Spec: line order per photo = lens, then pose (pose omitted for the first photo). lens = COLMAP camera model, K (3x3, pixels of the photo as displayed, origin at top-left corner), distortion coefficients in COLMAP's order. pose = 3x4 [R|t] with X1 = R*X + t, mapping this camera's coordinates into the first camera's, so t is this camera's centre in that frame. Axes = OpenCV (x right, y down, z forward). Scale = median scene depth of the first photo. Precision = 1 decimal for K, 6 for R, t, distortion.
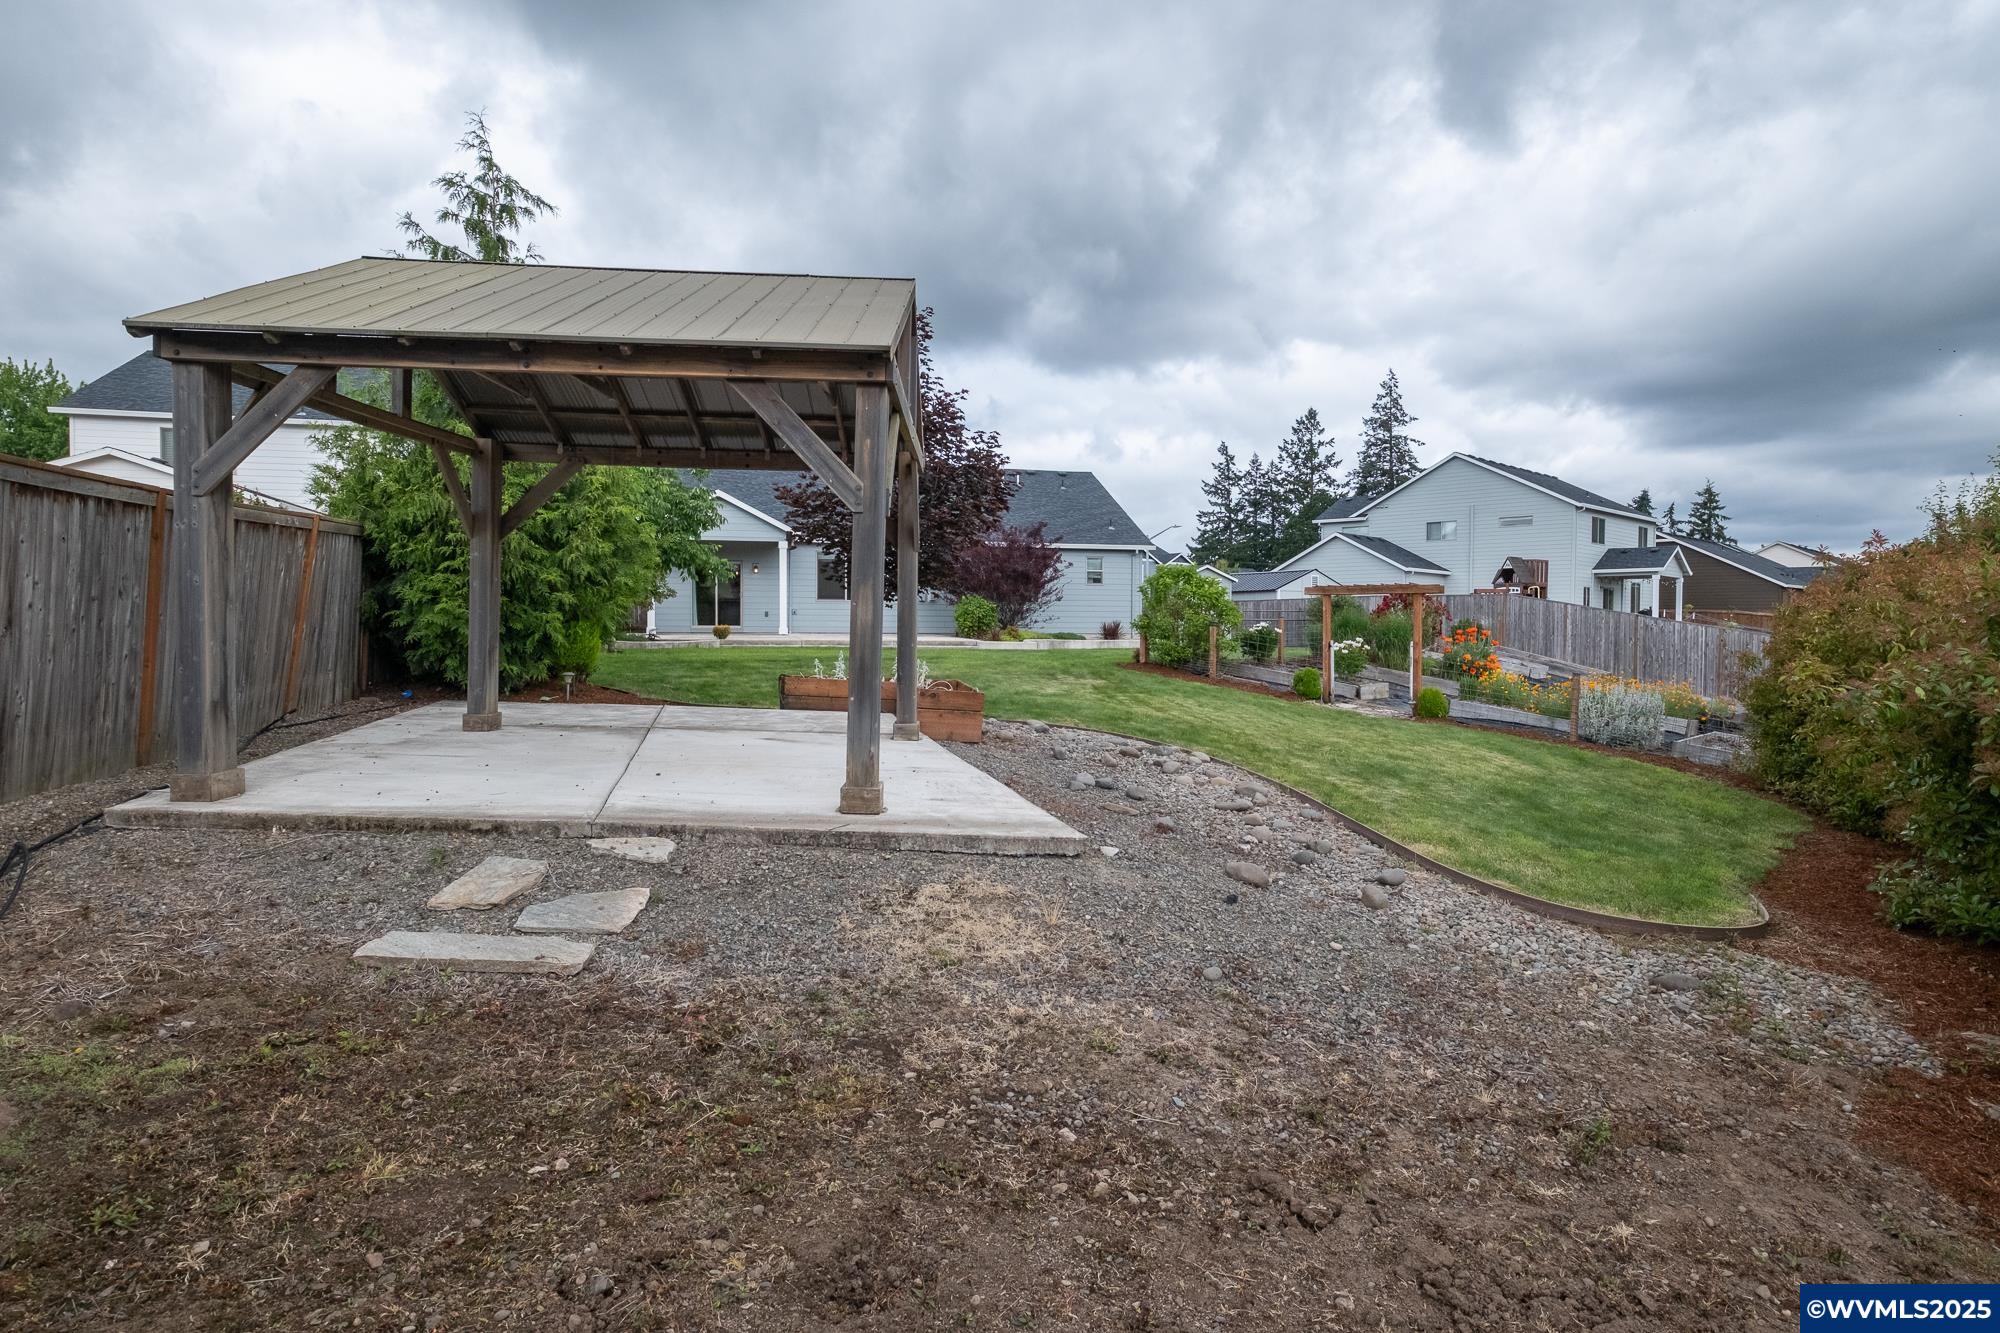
lens RADIAL K [[1165.1, 0, 1005.1], [0, 1165.1, 640.3], [0, 0, 1]] dist [-0.003939, -0.001190]
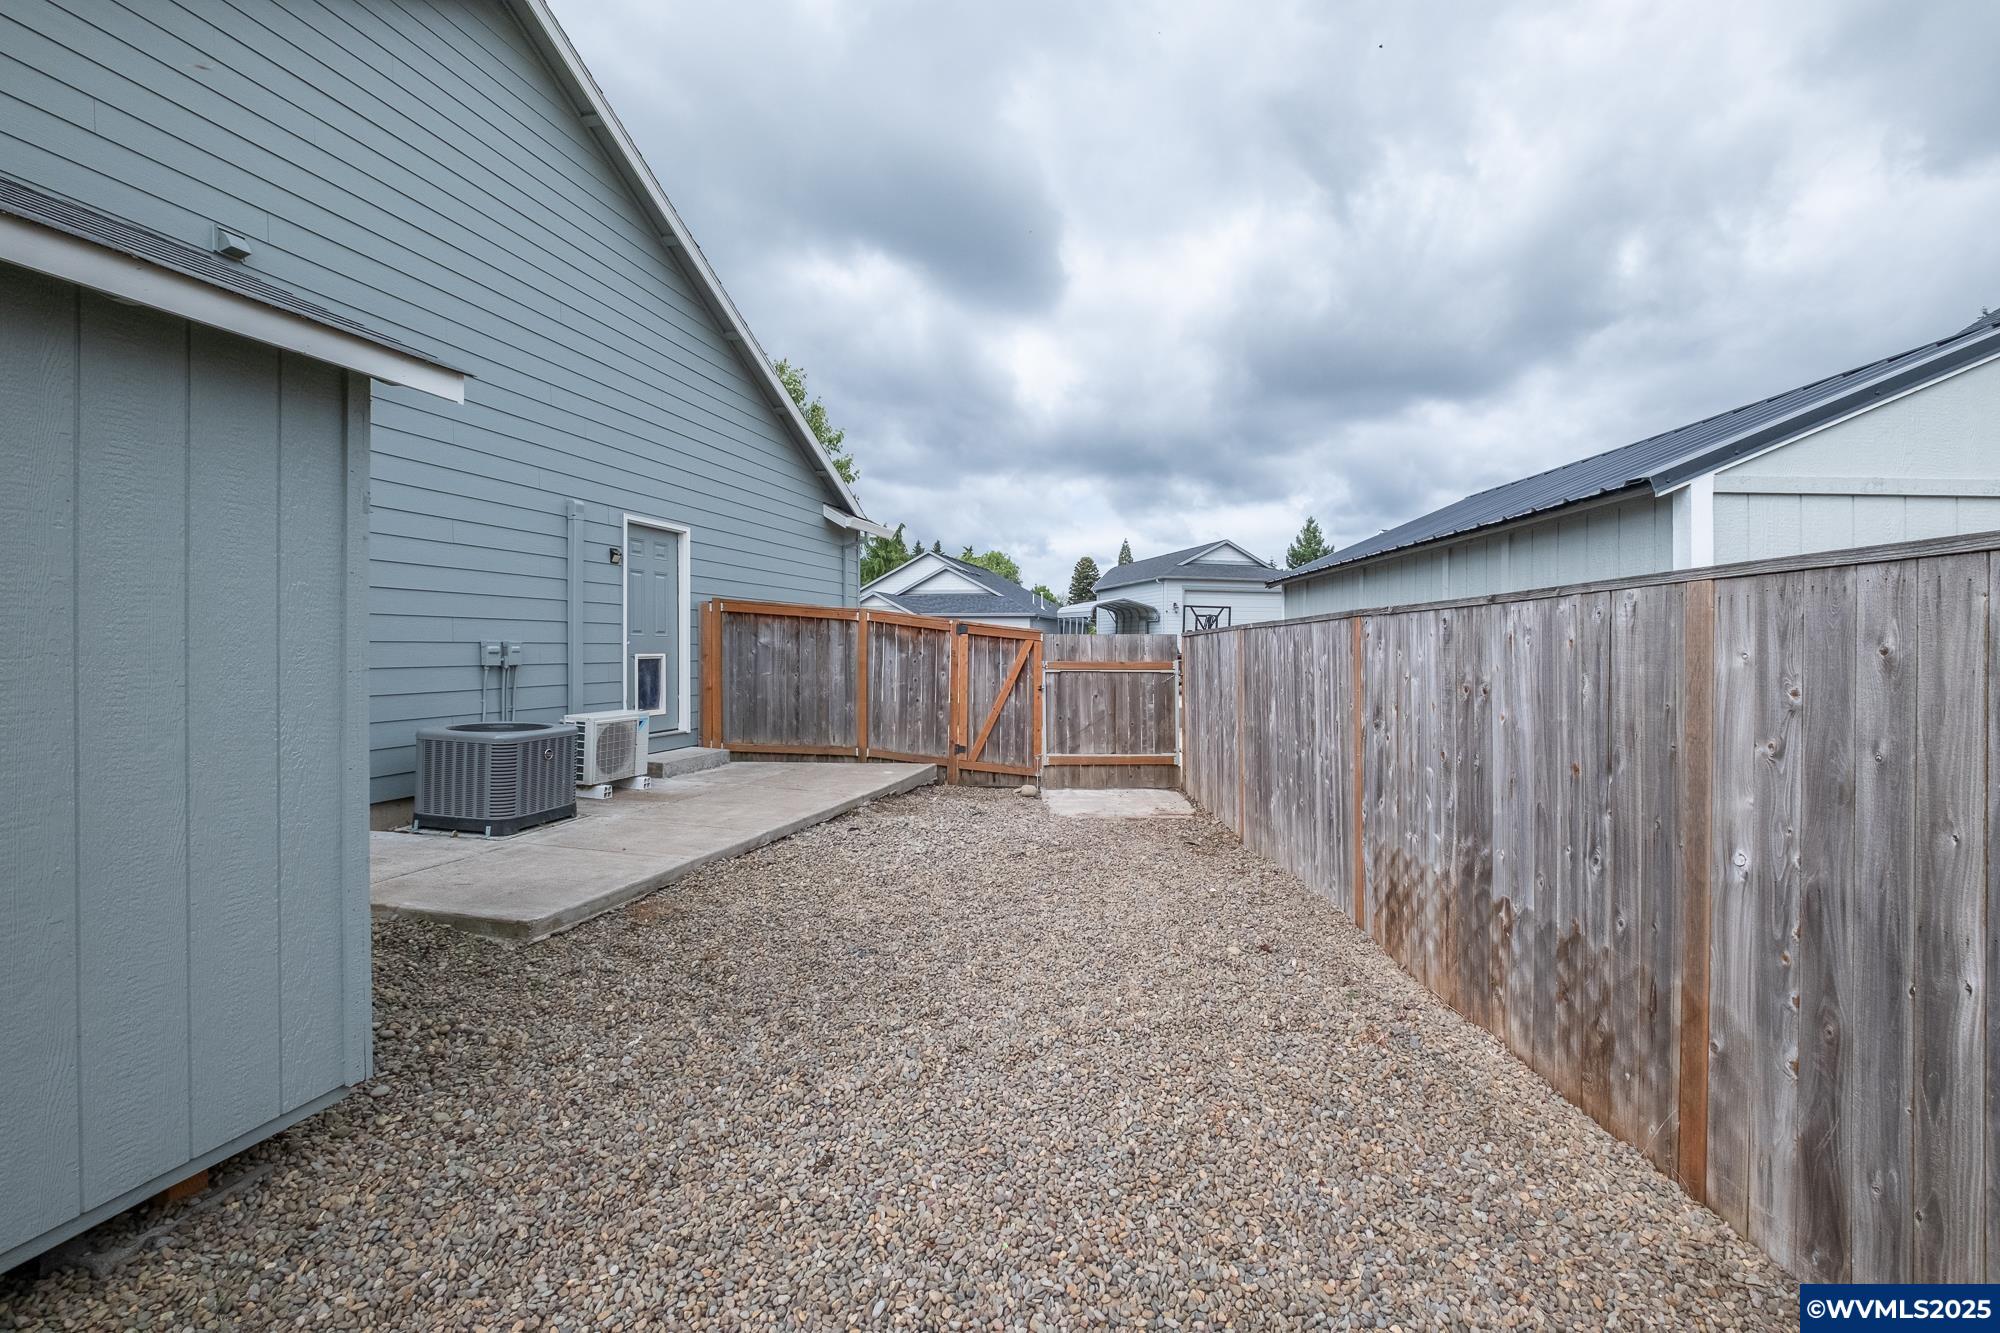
lens RADIAL K [[871.0, 0, 1011.9], [0, 871.0, 653.6], [0, 0, 1]] dist [-0.000513, -0.008618]
pose [[0.871339, 0.004524, -0.490661, 0.053964], [-0.008778, 0.999941, -0.006370, -0.007022], [0.490603, 0.009857, 0.871327, 0.223390]]
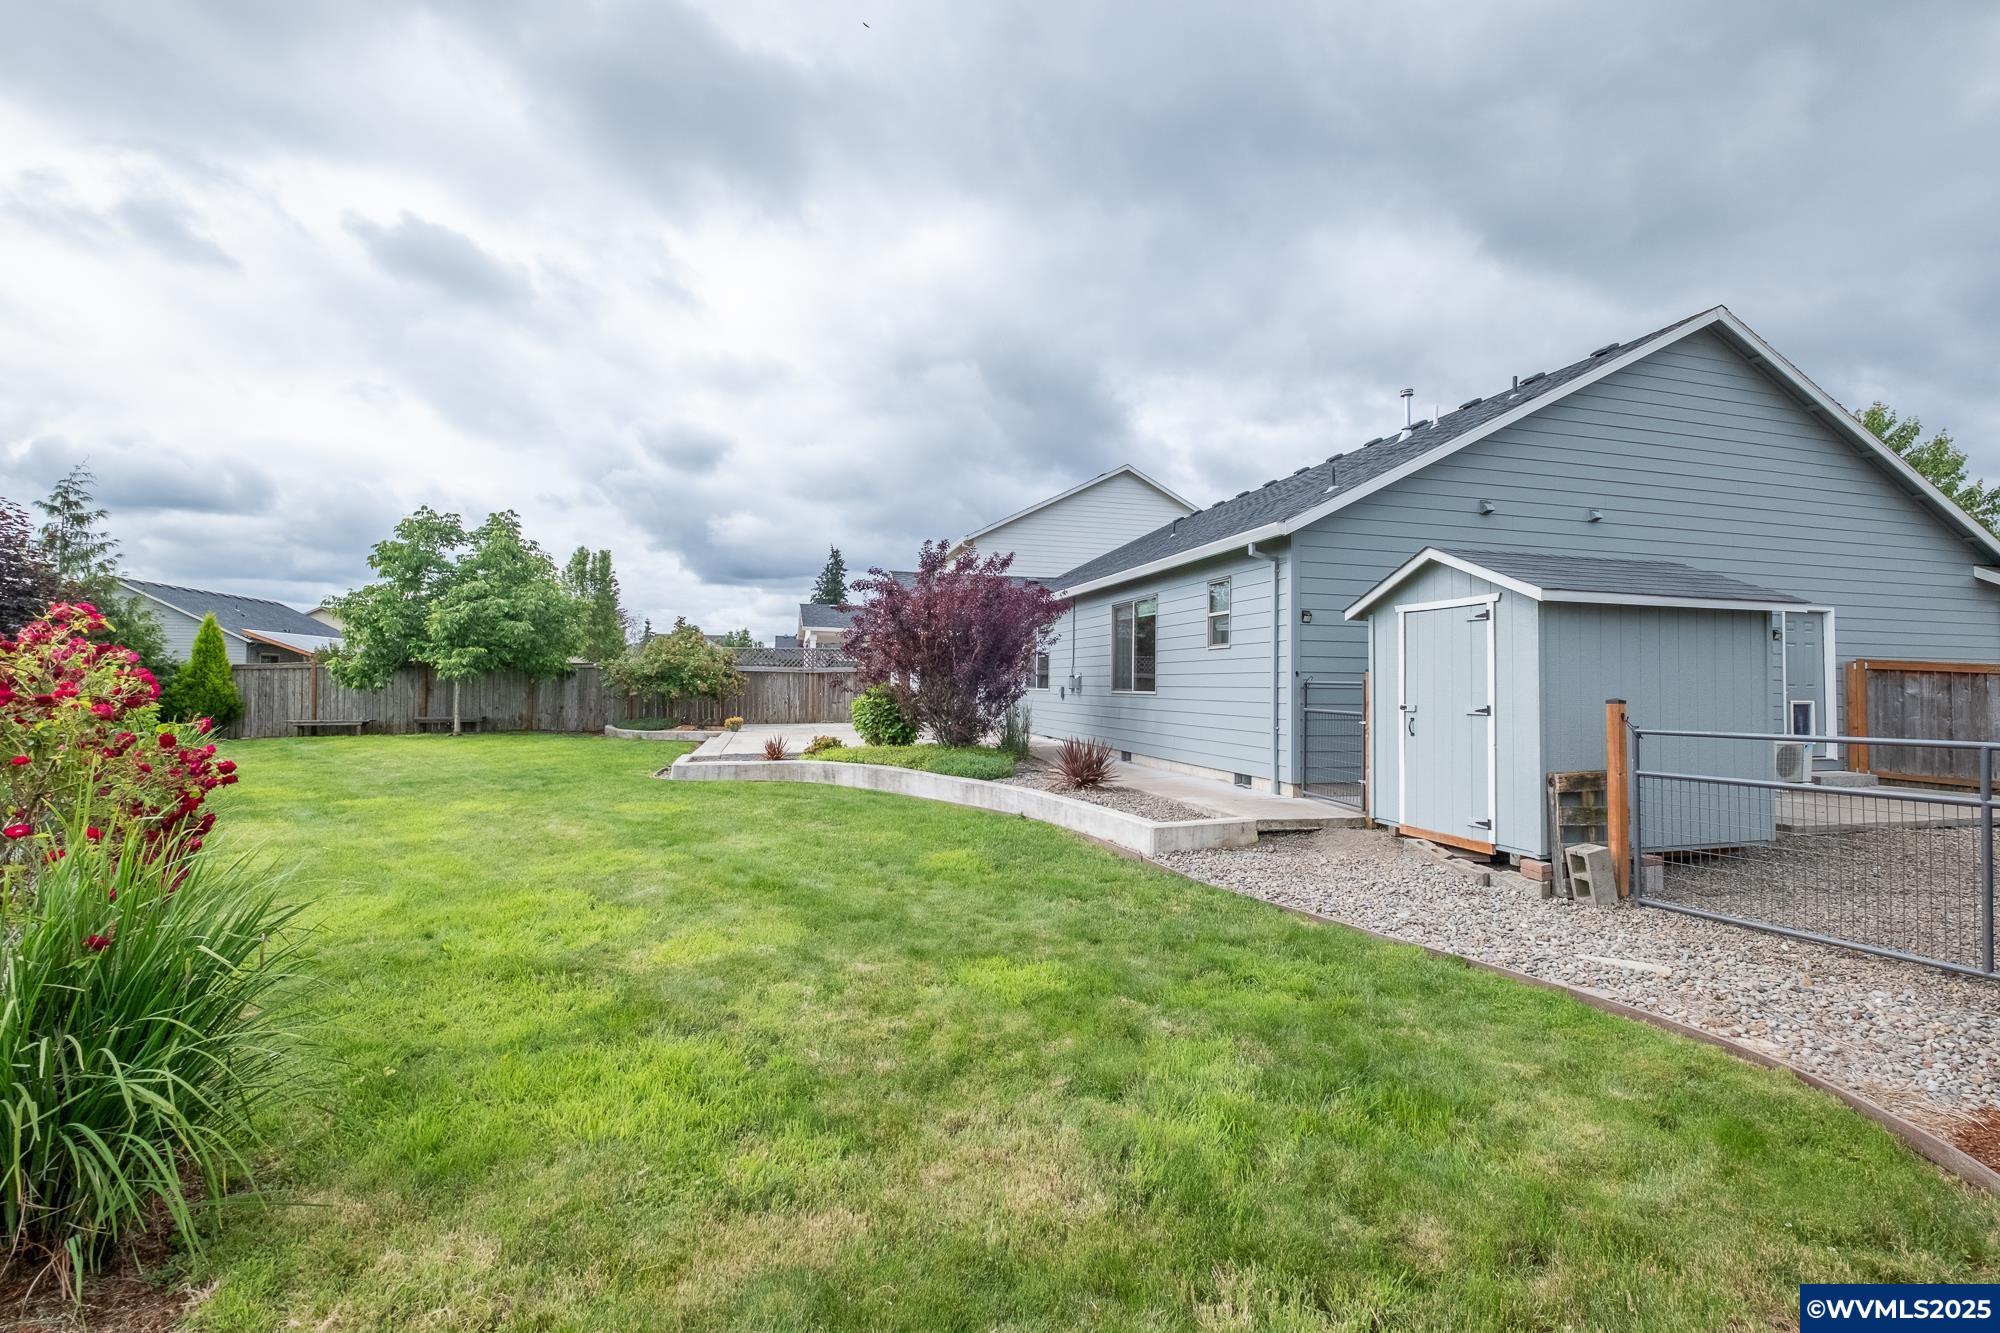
lens RADIAL K [[864.9, 0, 1031.4], [0, 864.9, 660.0], [0, 0, 1]] dist [-0.001490, -0.000240]
pose [[0.020828, -0.031698, -0.999280, 0.078270], [-0.022186, 0.999236, -0.032159, -0.006821], [0.999537, 0.022840, 0.020109, 0.194963]]
